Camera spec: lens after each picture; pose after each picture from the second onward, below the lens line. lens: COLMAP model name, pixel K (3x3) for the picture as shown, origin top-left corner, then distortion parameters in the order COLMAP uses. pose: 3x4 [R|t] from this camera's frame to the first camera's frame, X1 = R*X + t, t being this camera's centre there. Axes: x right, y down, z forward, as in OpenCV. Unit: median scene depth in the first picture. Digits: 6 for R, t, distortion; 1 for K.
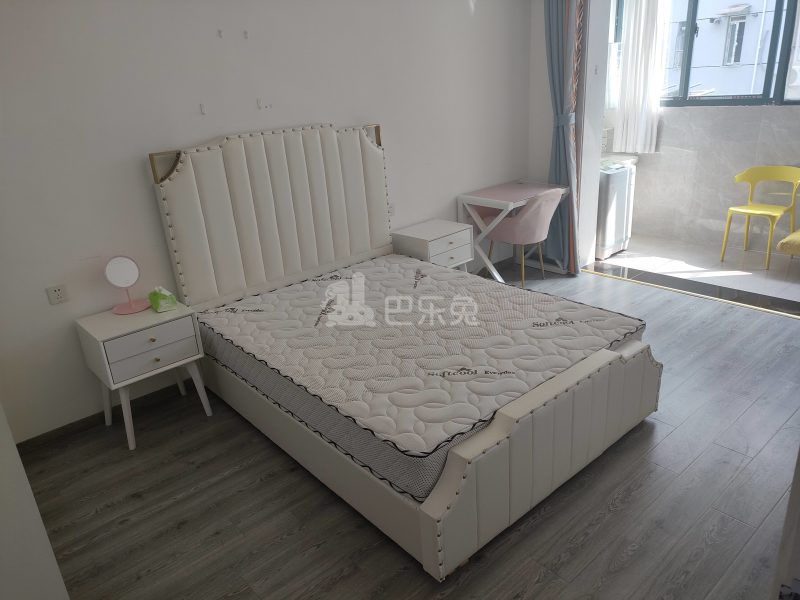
lens RADIAL K [[591.5, 0, 400.0], [0, 591.5, 300.0], [0, 0, 1]] dist [0.073463, -0.061238]
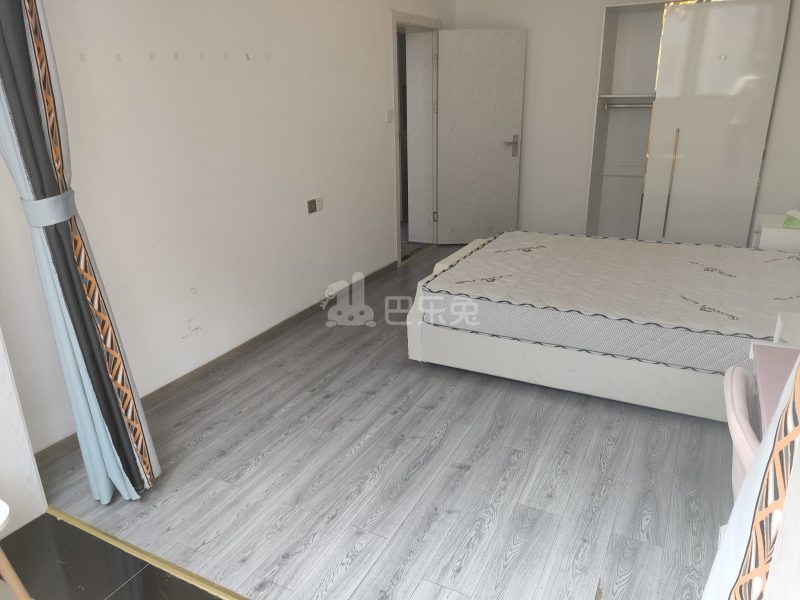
lens RADIAL K [[591.5, 0, 400.0], [0, 591.5, 300.0], [0, 0, 1]] dist [0.073463, -0.061238]
pose [[-0.928313, 0.202974, -0.311507, 0.459823], [-0.052299, 0.758219, 0.649899, -0.379141], [0.368103, 0.619601, -0.693250, 1.017780]]
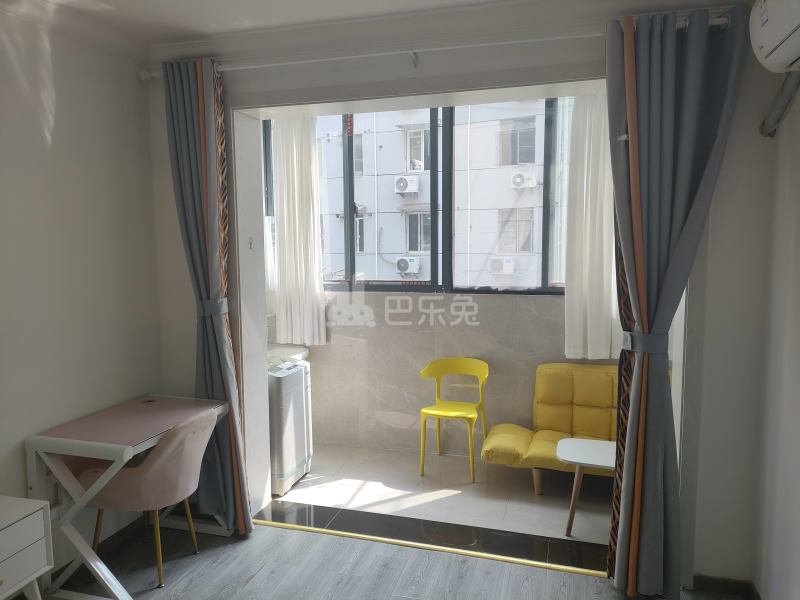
lens RADIAL K [[591.5, 0, 400.0], [0, 591.5, 300.0], [0, 0, 1]] dist [0.073463, -0.061238]
pose [[0.846536, 0.003896, 0.532318, 0.086526], [0.146719, 0.959535, -0.240347, -0.105974], [-0.511714, 0.281563, 0.811709, 0.308664]]
